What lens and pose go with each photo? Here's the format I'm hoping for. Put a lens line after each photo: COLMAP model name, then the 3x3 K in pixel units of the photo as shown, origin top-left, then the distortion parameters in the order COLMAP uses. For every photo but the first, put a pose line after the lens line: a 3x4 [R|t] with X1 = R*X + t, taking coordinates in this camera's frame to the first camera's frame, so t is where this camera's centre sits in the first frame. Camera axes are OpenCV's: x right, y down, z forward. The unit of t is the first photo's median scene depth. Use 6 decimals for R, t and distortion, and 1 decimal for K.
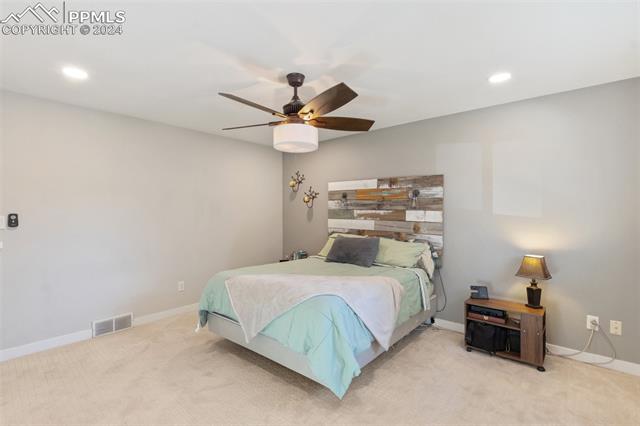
lens RADIAL K [[300.7, 0, 310.7], [0, 300.7, 208.2], [0, 0, 1]] dist [-0.003735, -0.000170]
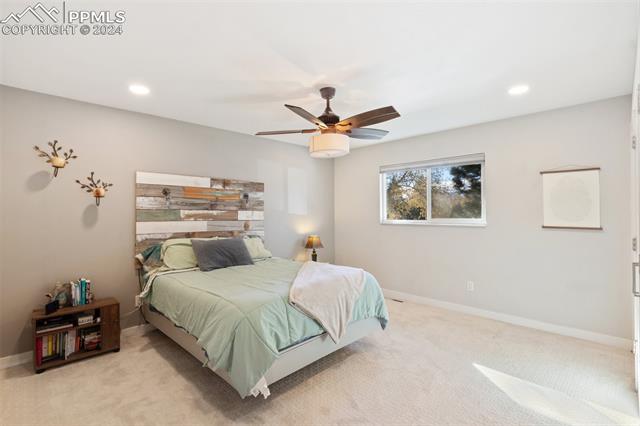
lens RADIAL K [[300.7, 0, 311.3], [0, 300.7, 209.7], [0, 0, 1]] dist [-0.003735, -0.000170]
pose [[0.061628, 0.004397, 0.998089, -0.747166], [-0.010145, 0.999941, -0.003779, 0.005022], [-0.998048, -0.009892, 0.061669, 0.637474]]
